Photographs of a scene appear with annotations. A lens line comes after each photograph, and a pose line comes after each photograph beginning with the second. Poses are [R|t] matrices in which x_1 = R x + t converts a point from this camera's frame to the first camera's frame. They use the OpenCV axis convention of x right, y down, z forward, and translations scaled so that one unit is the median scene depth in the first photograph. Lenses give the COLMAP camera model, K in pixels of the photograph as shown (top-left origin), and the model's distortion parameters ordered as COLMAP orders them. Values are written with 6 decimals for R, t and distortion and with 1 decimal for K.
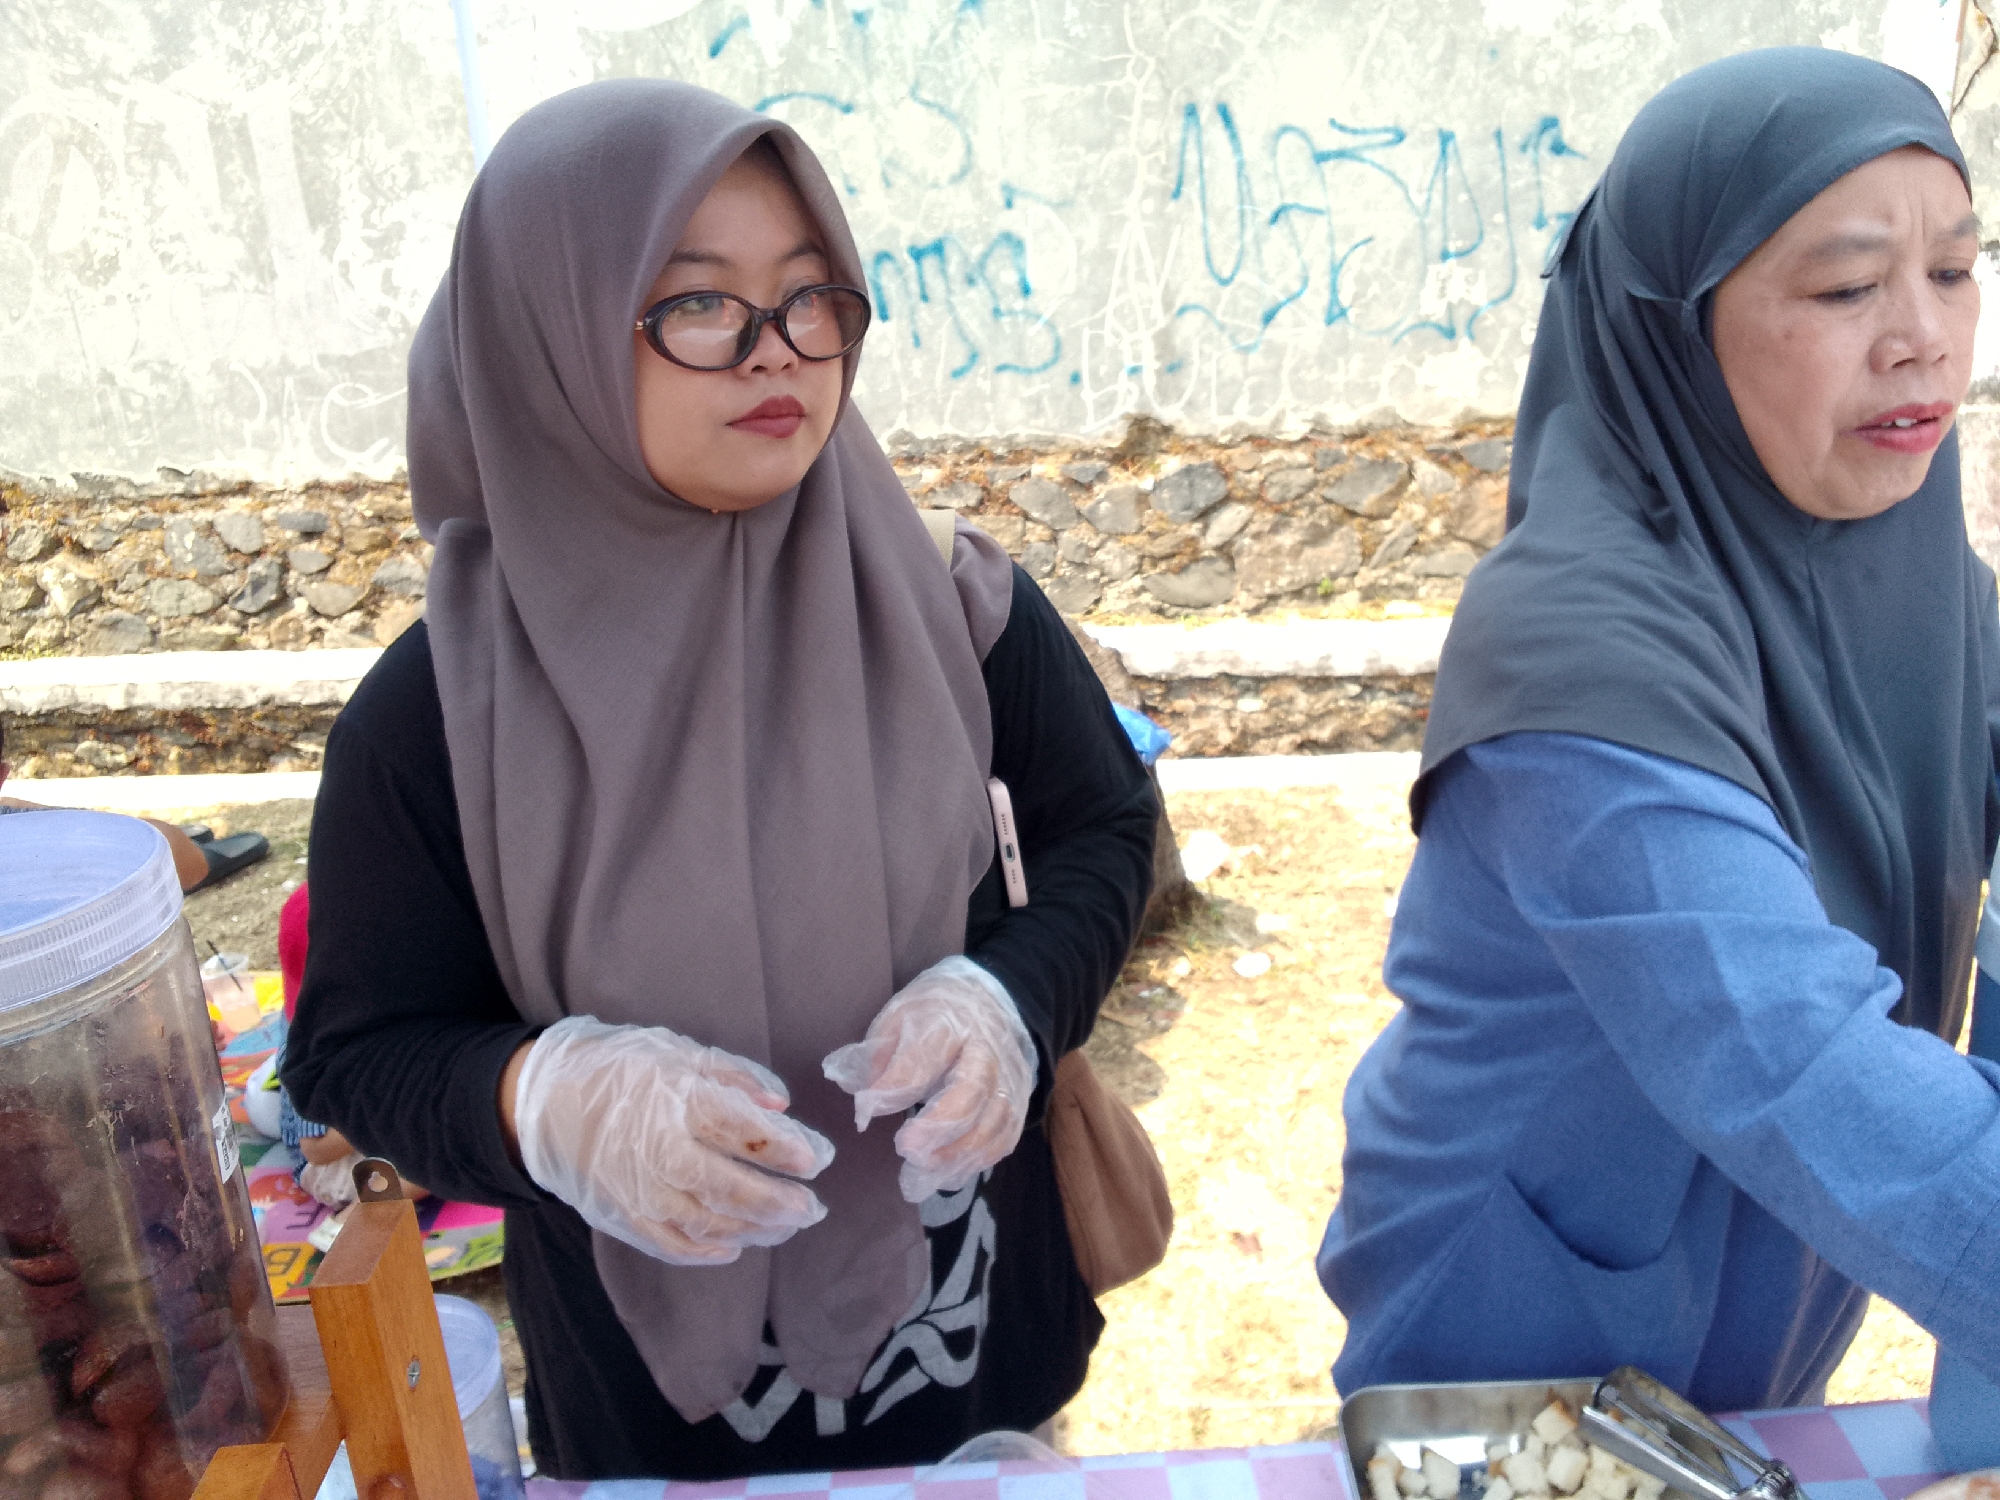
lens RADIAL K [[1617.2, 0, 994.6], [0, 1617.2, 743.8], [0, 0, 1]] dist [0.094501, -0.144214]
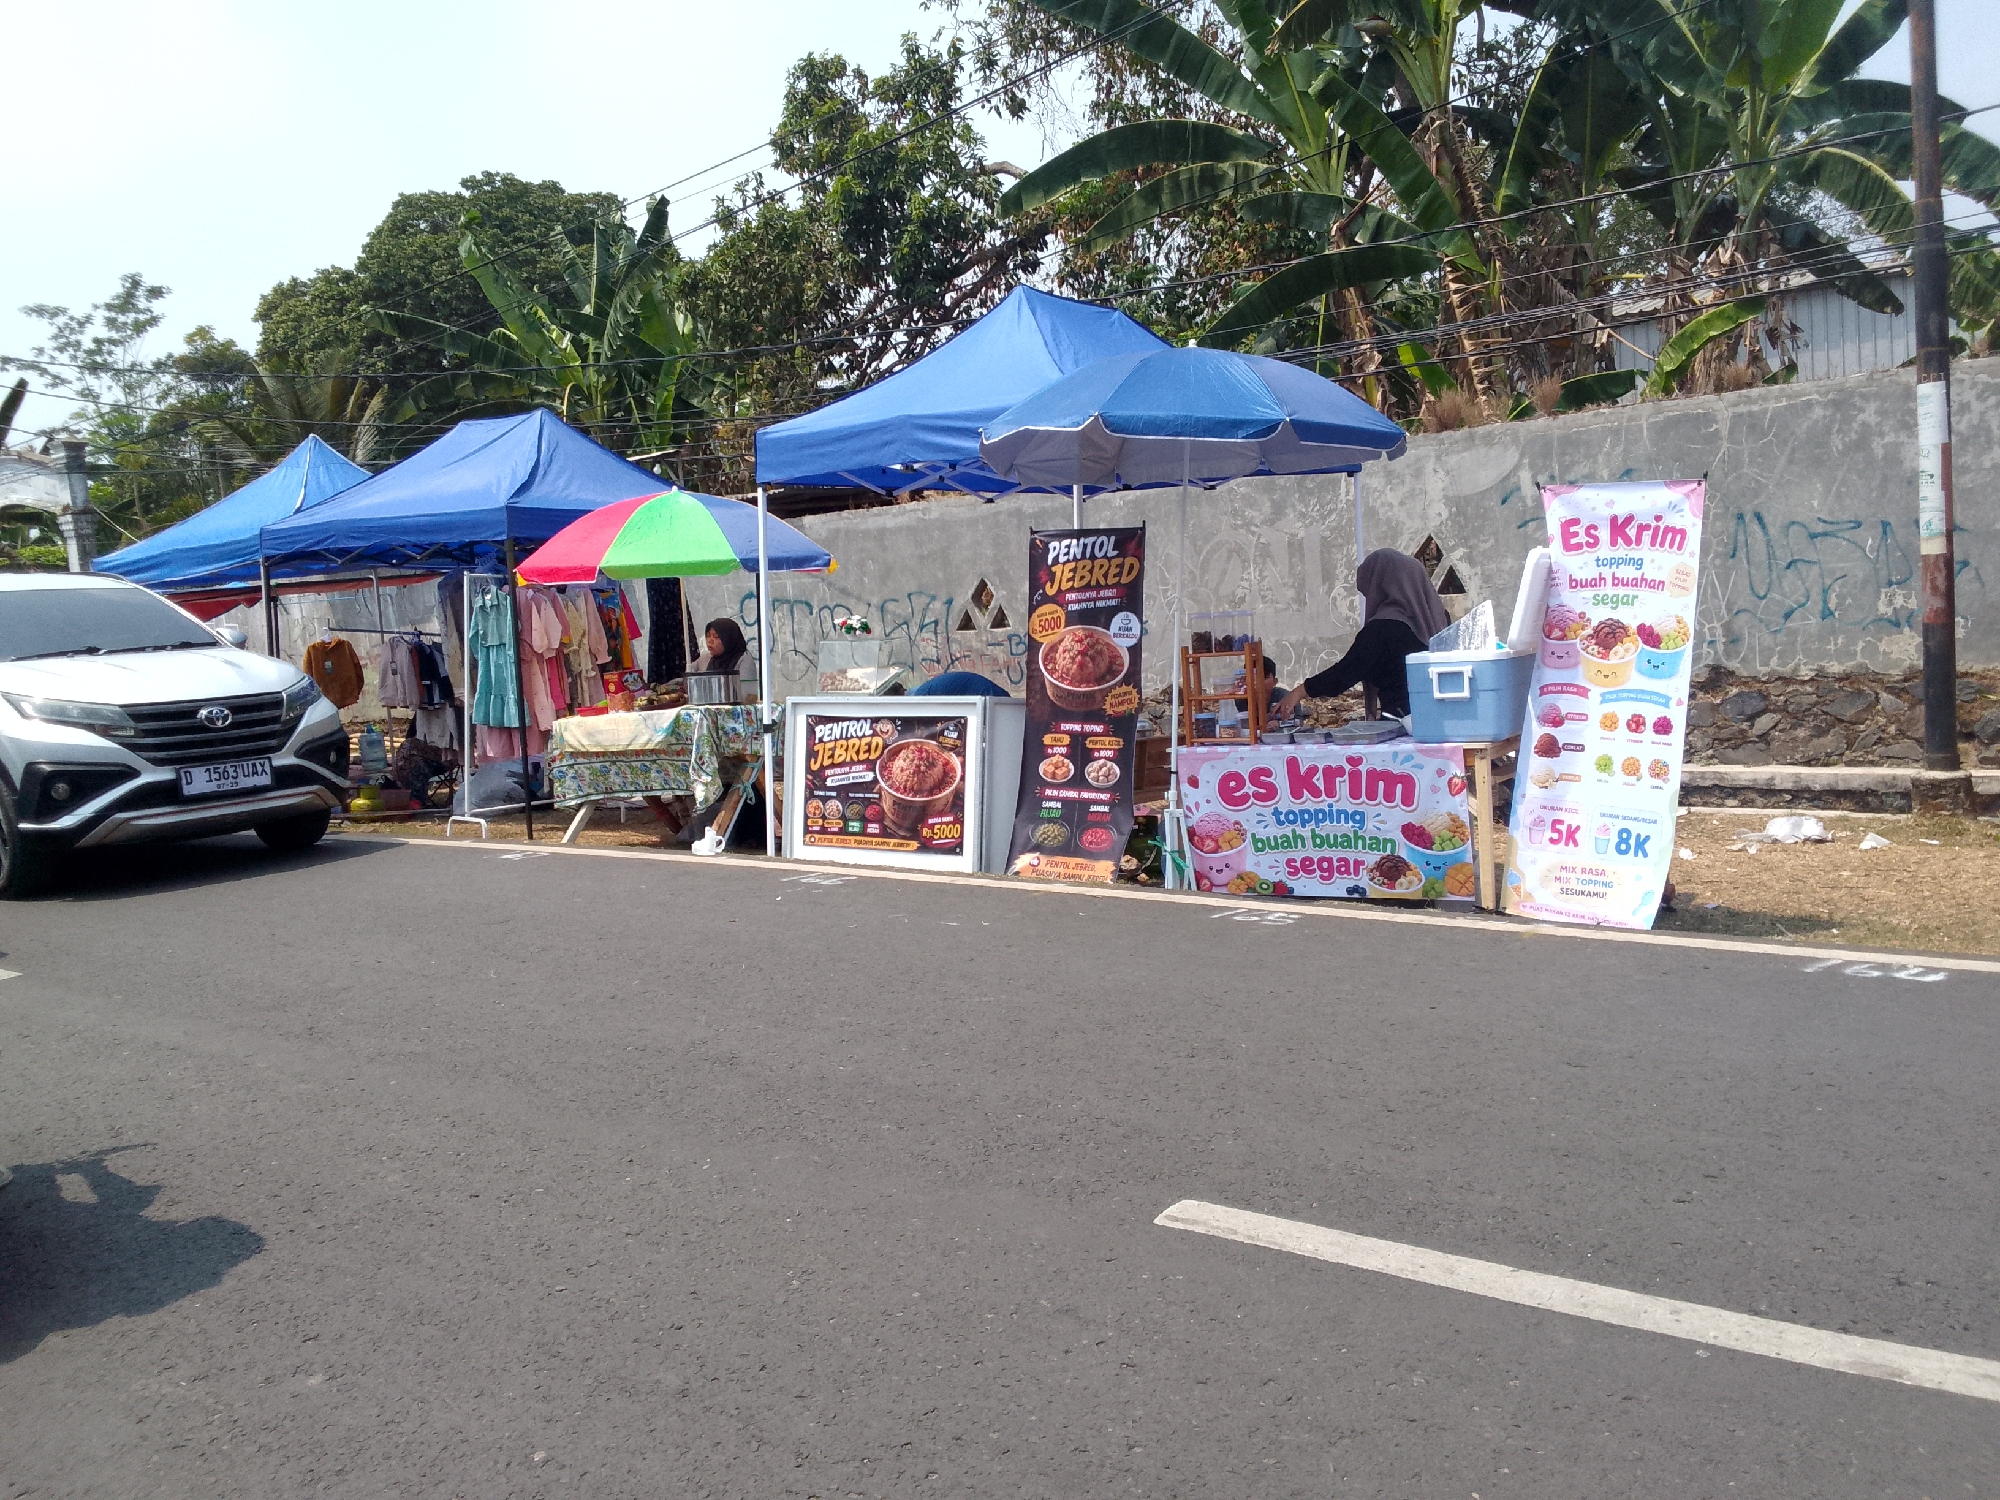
lens RADIAL K [[1617.2, 0, 925.5], [0, 1617.2, 757.9], [0, 0, 1]] dist [0.094501, -0.144214]
pose [[0.778499, 0.048017, -0.625807, 0.584533], [-0.175105, 0.974096, -0.143089, 0.345415], [0.602726, 0.220977, 0.766741, -1.024069]]
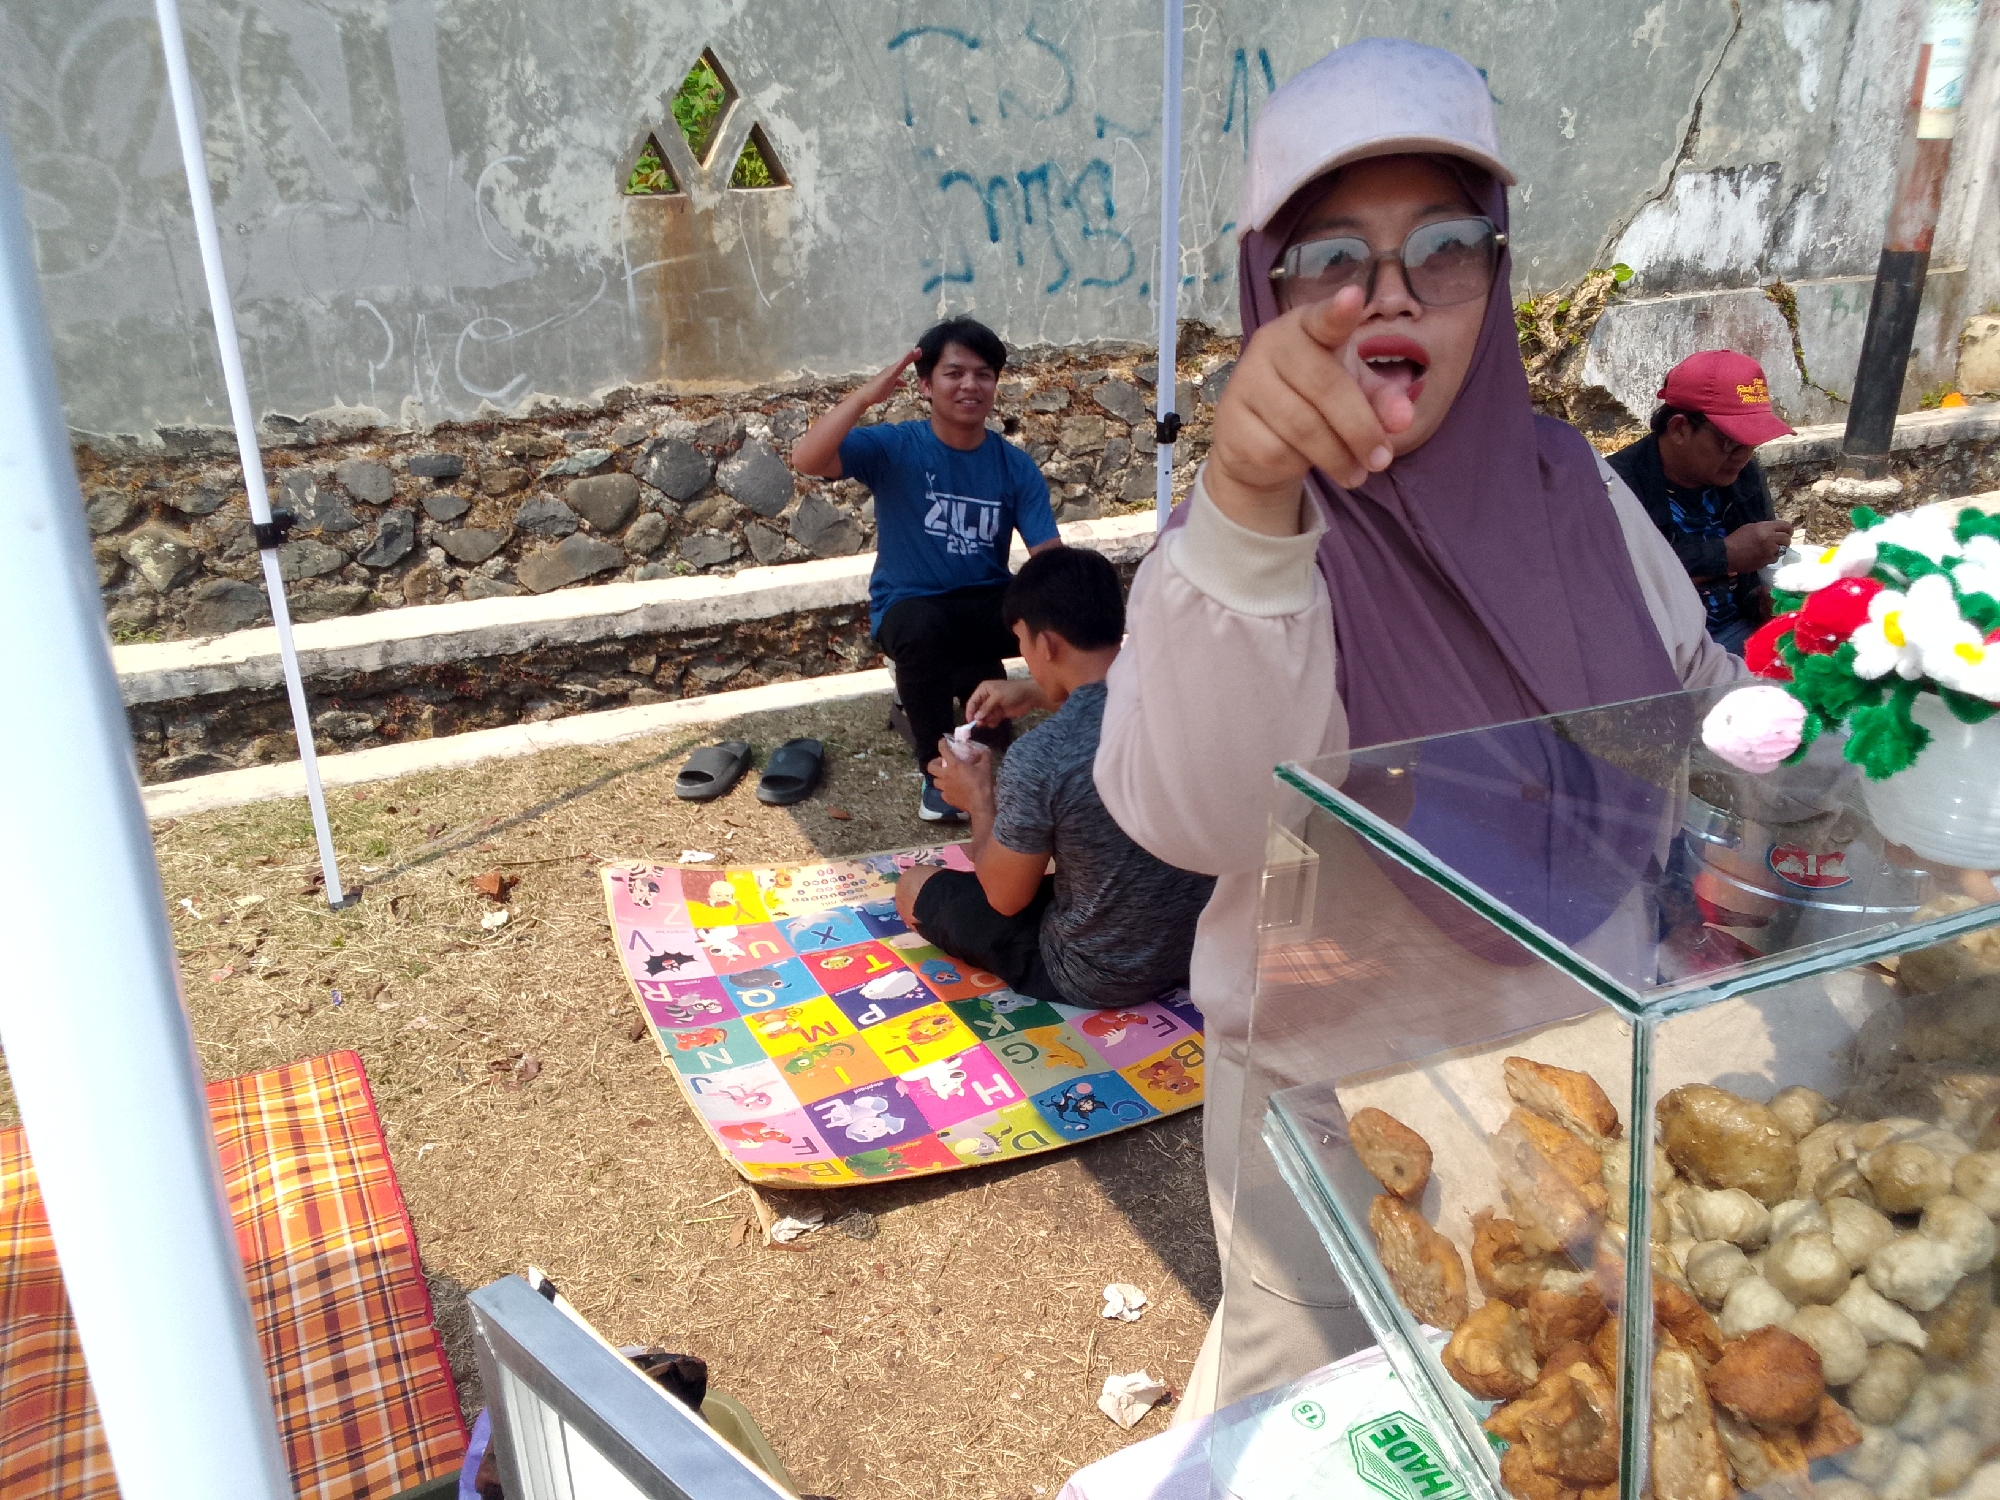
lens RADIAL K [[1617.2, 0, 983.6], [0, 1617.2, 745.8], [0, 0, 1]] dist [0.094501, -0.144214]
pose [[0.901784, -0.141539, 0.408353, -0.567004], [0.126871, 0.989920, 0.062939, 0.006215], [-0.413145, -0.004949, 0.910652, 0.001816]]
